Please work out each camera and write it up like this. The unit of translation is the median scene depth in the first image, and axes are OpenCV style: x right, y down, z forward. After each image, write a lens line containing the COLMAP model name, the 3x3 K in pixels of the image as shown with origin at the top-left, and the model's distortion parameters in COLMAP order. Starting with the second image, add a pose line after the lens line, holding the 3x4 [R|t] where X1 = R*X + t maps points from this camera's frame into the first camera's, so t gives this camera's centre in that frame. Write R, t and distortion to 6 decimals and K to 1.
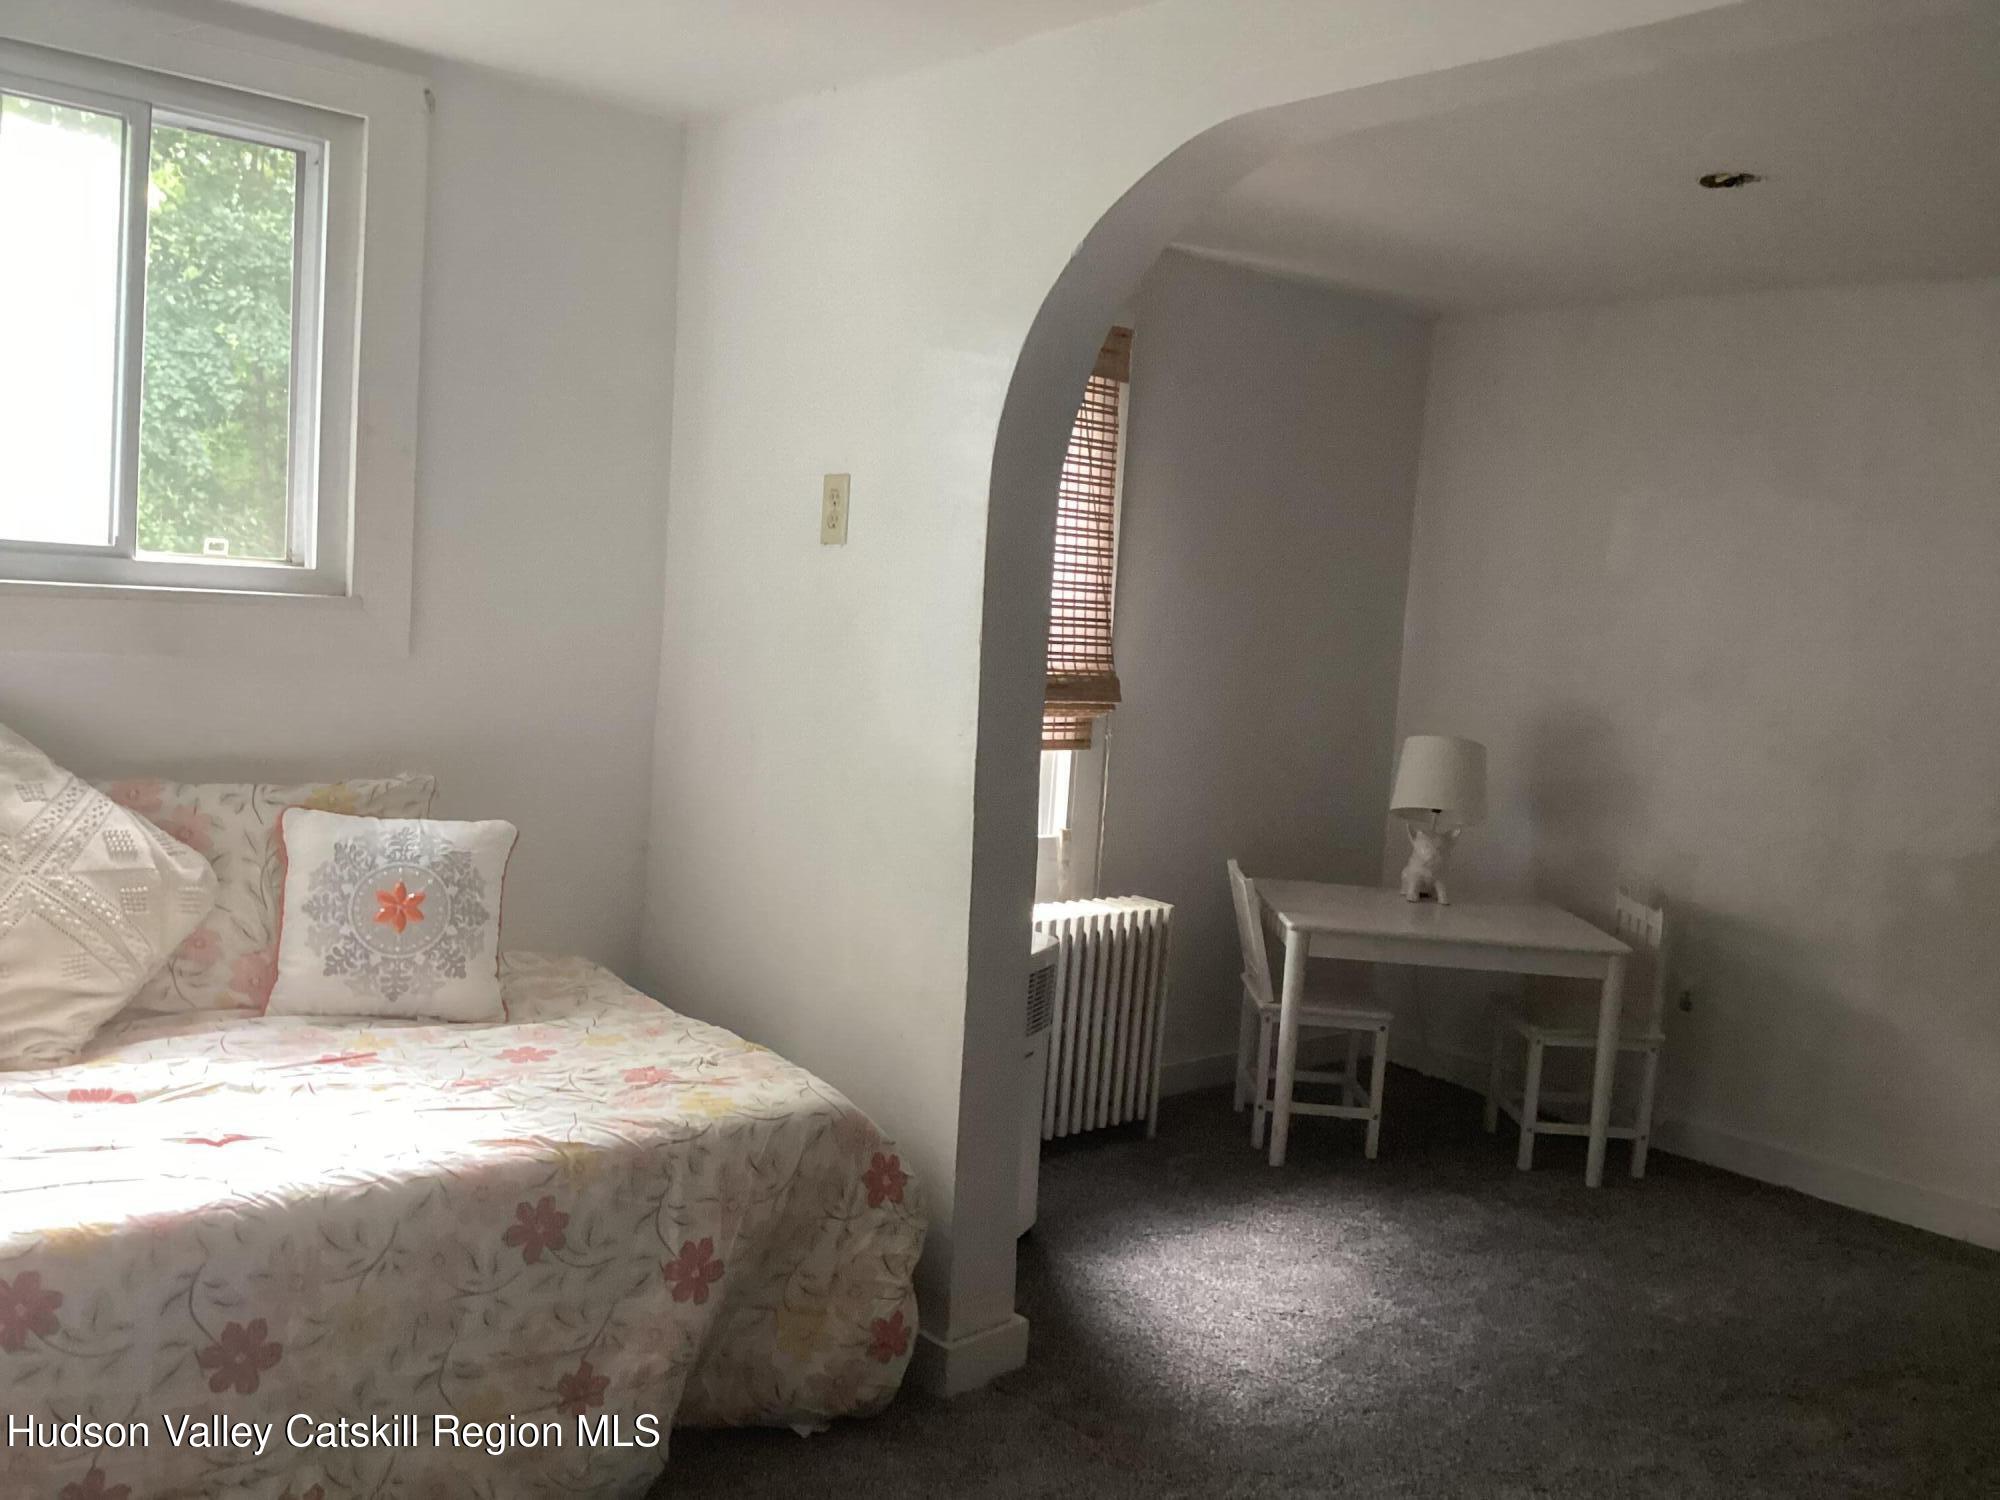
lens RADIAL K [[1797.3, 0, 1000.0], [0, 1797.3, 750.0], [0, 0, 1]] dist [0.110589, -0.222738]
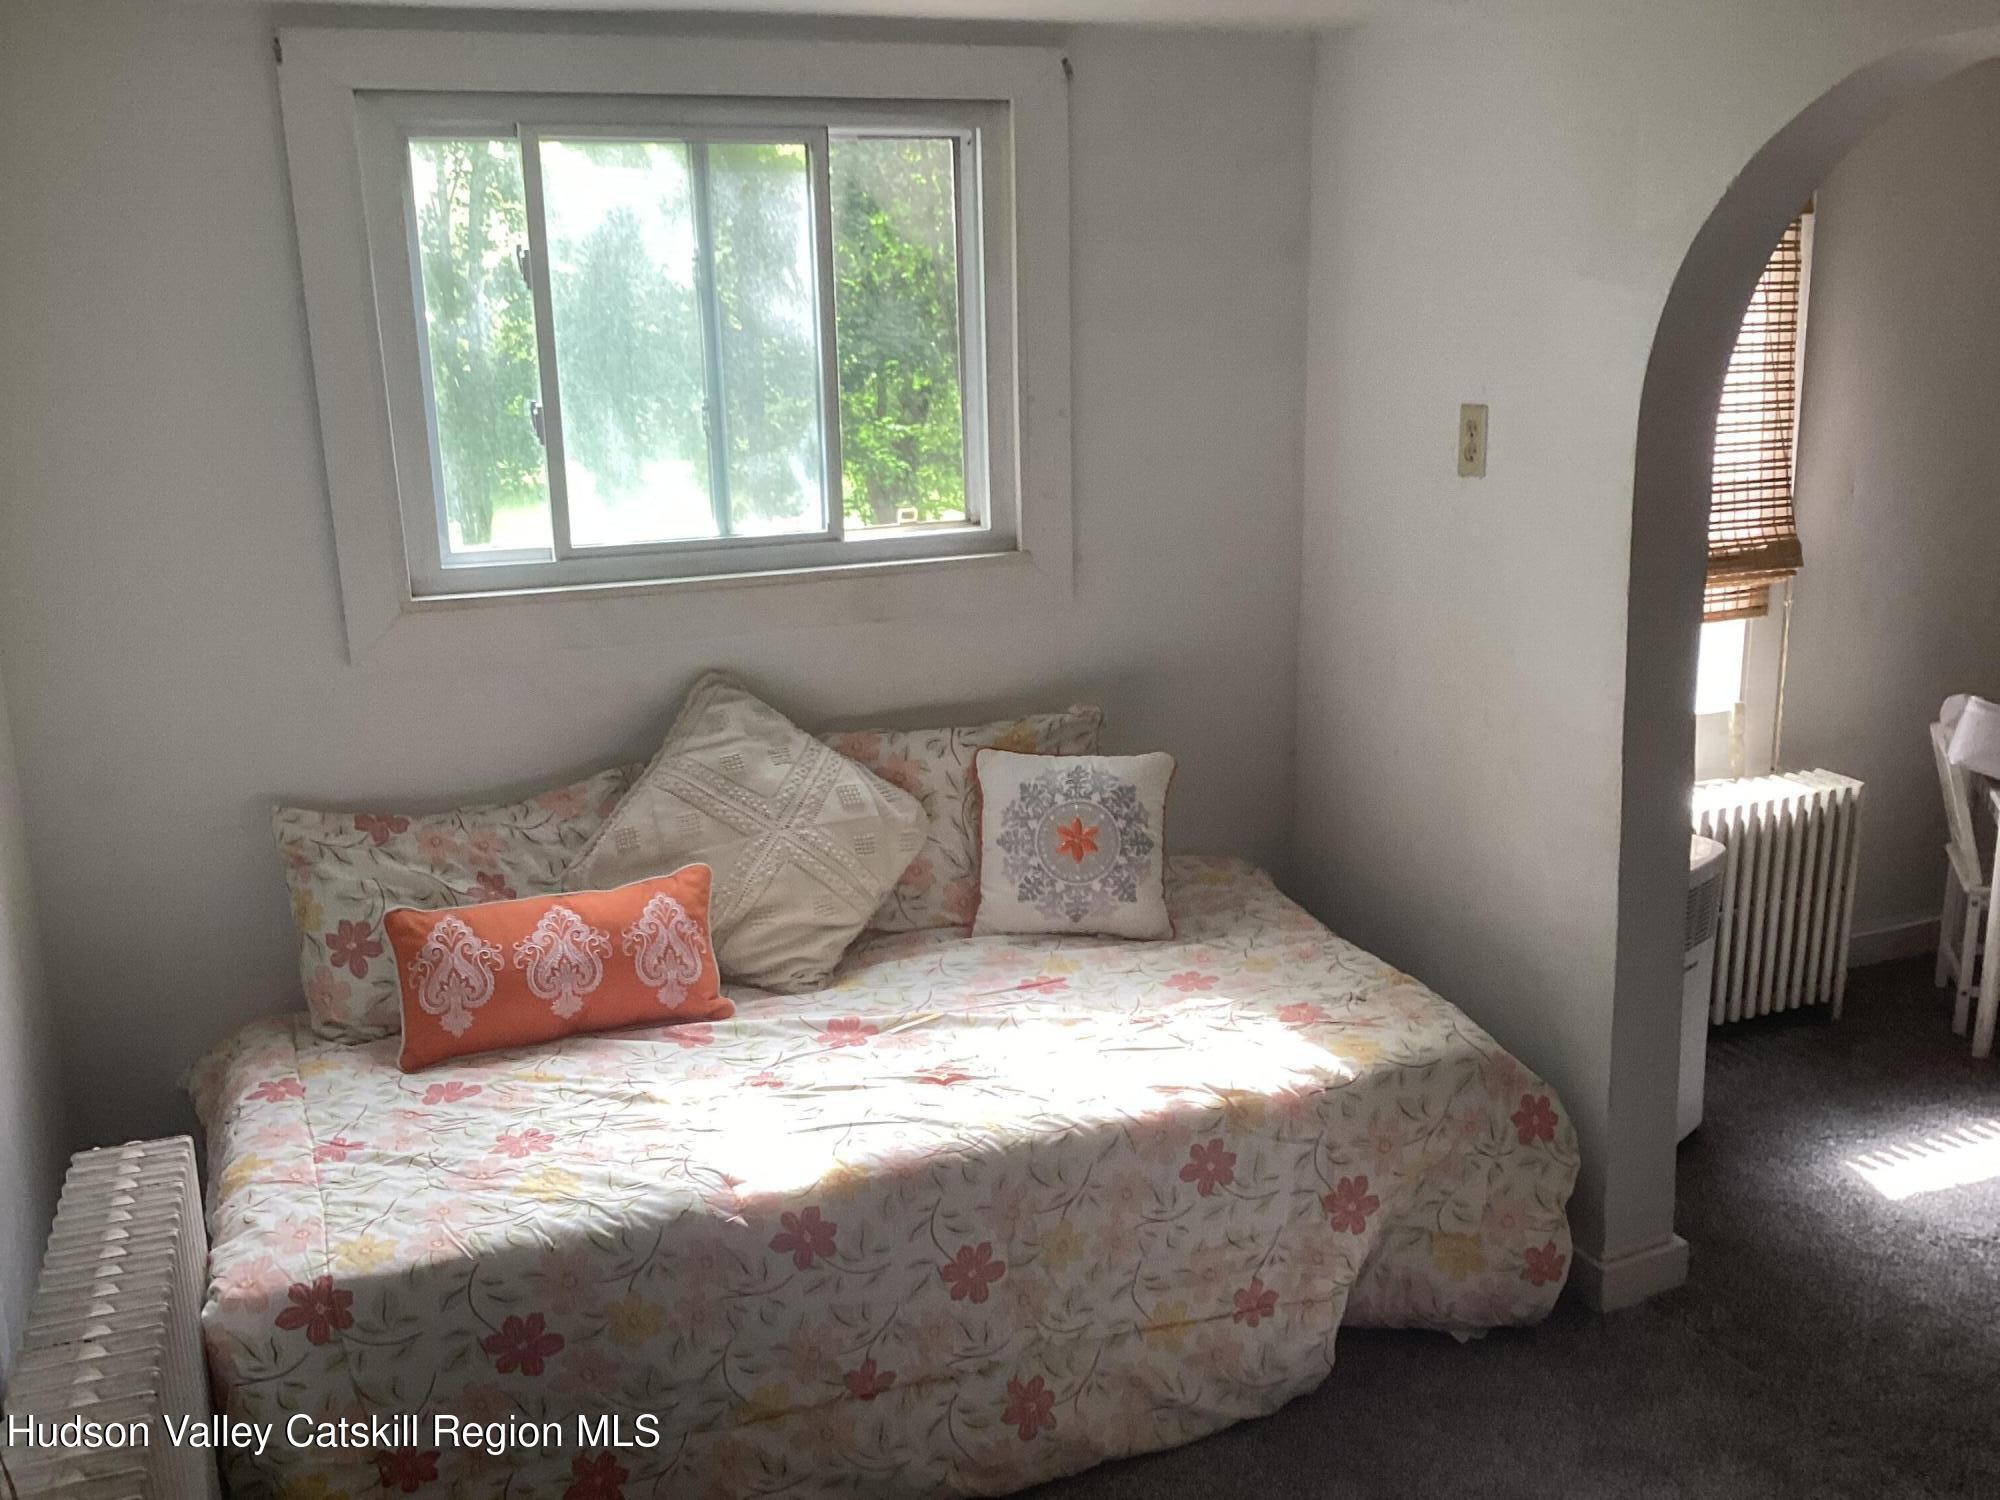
lens RADIAL K [[1797.3, 0, 1000.0], [0, 1797.3, 750.0], [0, 0, 1]] dist [0.110589, -0.222738]
pose [[0.934834, -0.004213, -0.355059, 0.019115], [0.058006, 0.988309, 0.140999, -0.127889], [0.350314, -0.152406, 0.924150, -0.034230]]
